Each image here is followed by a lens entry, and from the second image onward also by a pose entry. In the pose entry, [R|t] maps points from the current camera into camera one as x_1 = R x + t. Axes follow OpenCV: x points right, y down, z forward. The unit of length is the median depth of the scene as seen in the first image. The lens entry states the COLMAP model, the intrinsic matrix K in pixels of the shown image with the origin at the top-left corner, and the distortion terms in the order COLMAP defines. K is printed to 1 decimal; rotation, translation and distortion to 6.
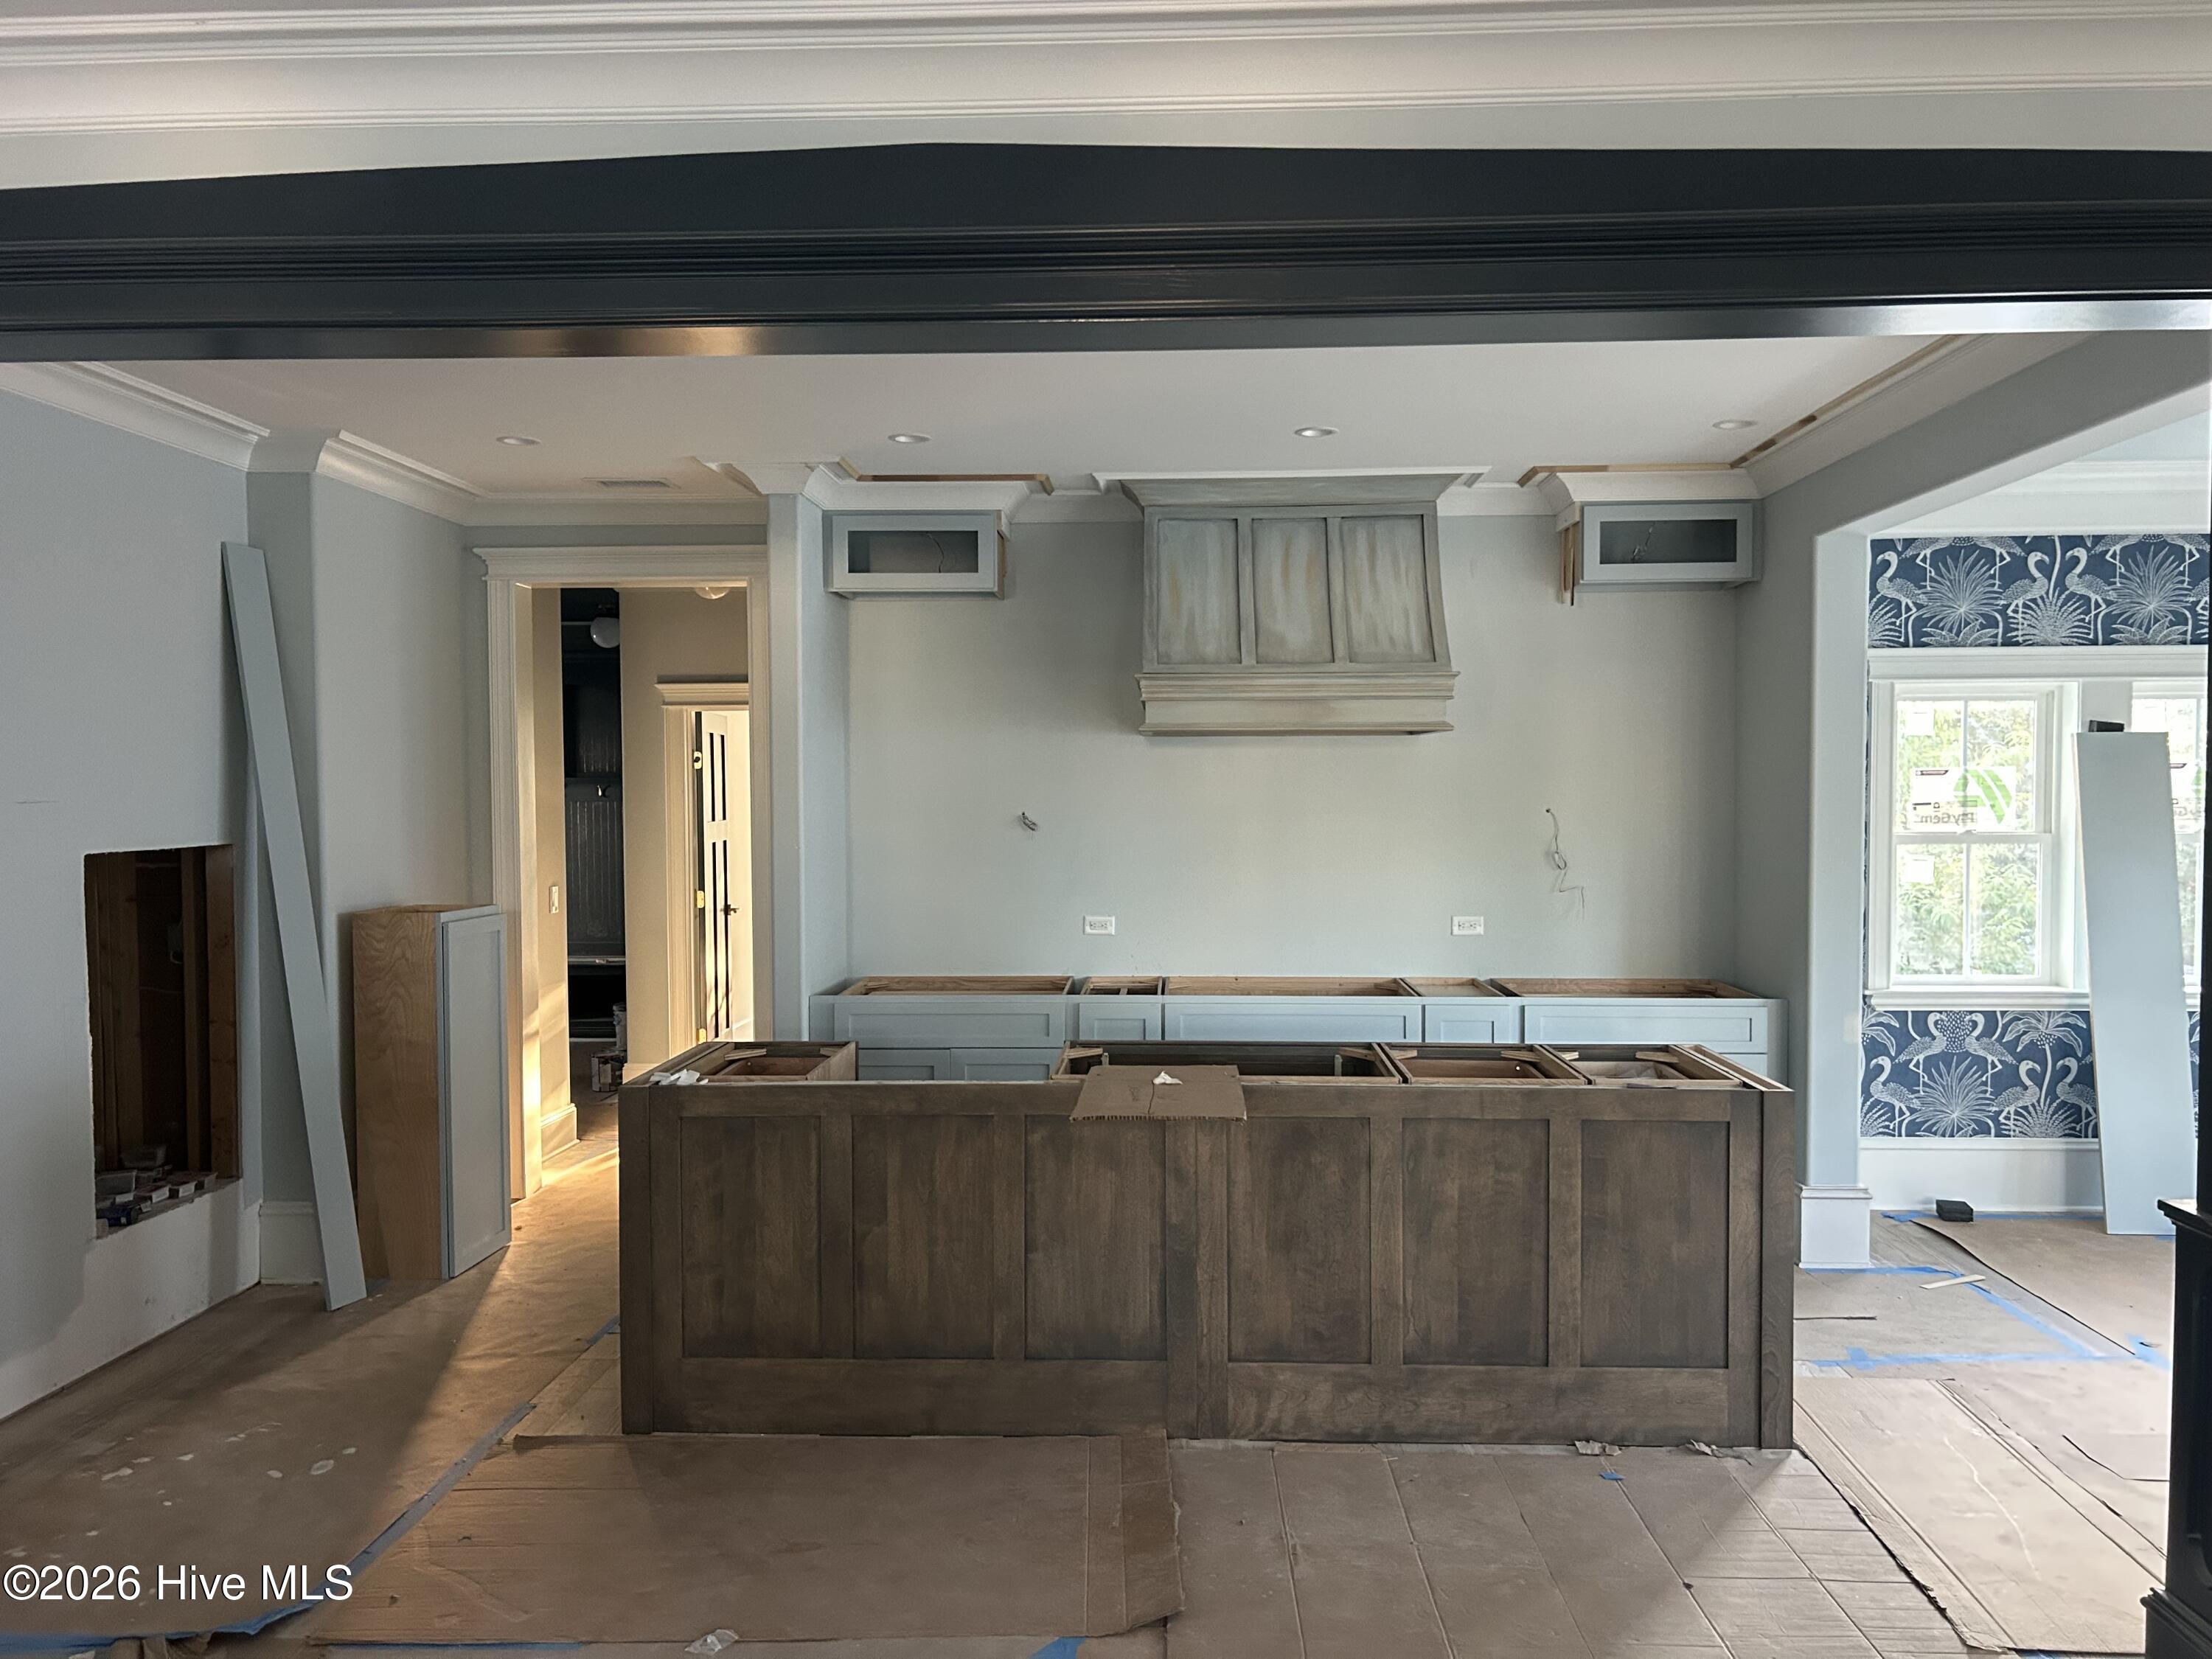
lens RADIAL K [[1686.3, 0, 1089.7], [0, 1686.3, 827.3], [0, 0, 1]] dist [0.035686, -0.037640]
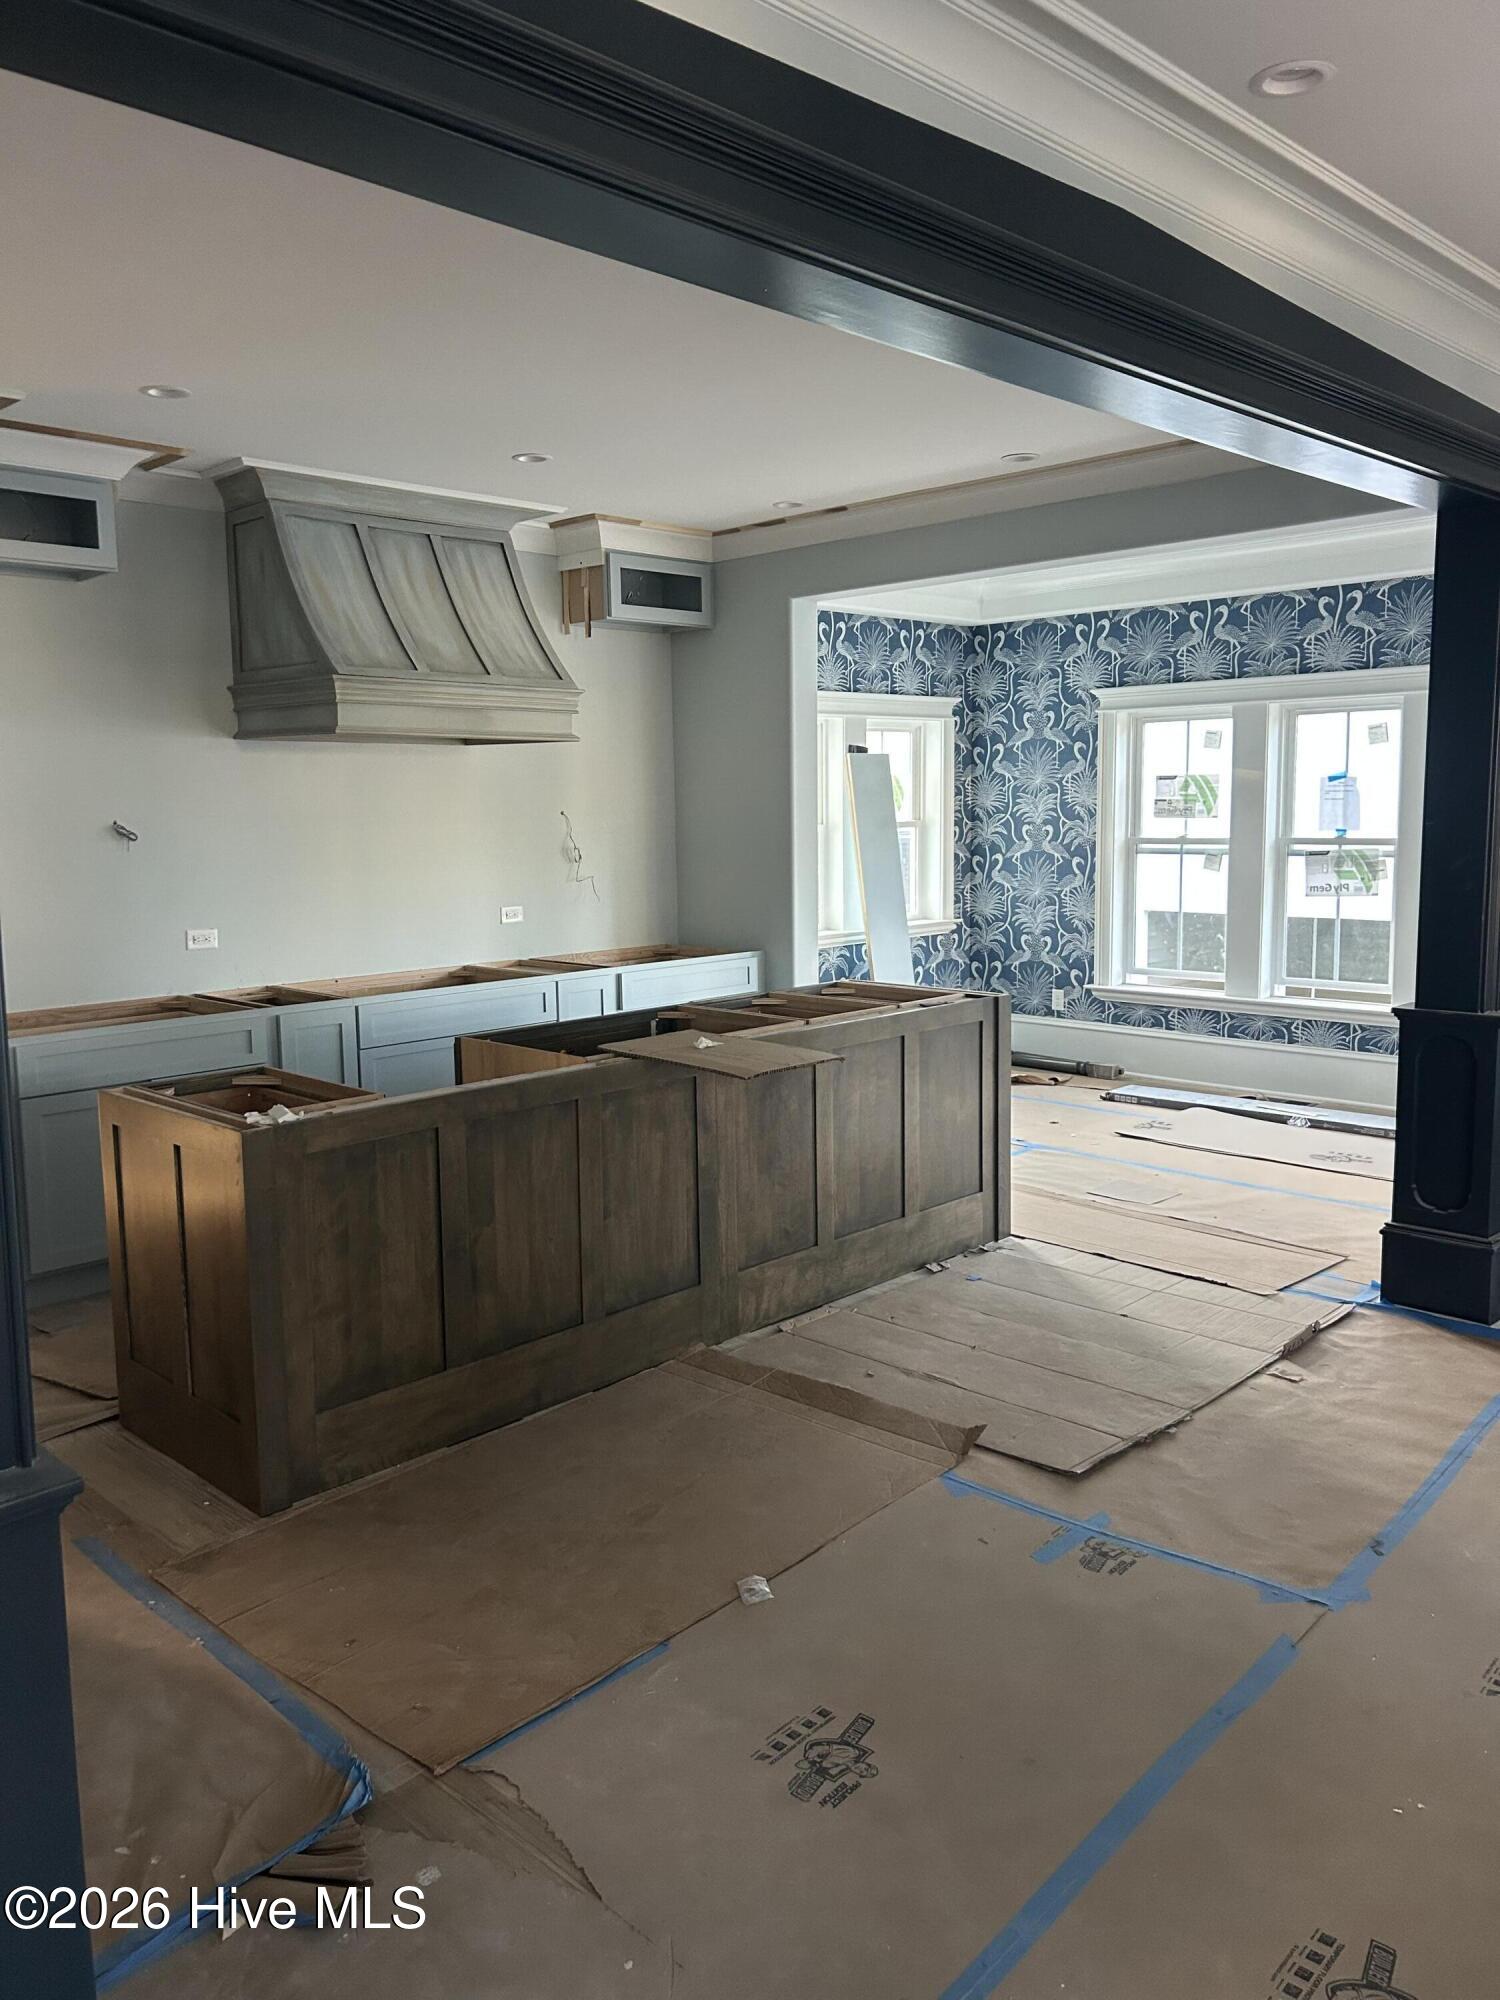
lens RADIAL K [[1524.7, 0, 735.8], [0, 1524.7, 998.7], [0, 0, 1]] dist [0.035686, -0.037640]
pose [[0.663659, -0.103551, 0.740834, -0.679487], [0.031159, 0.993339, 0.110932, 0.006852], [-0.747386, -0.050537, 0.662465, 0.297813]]
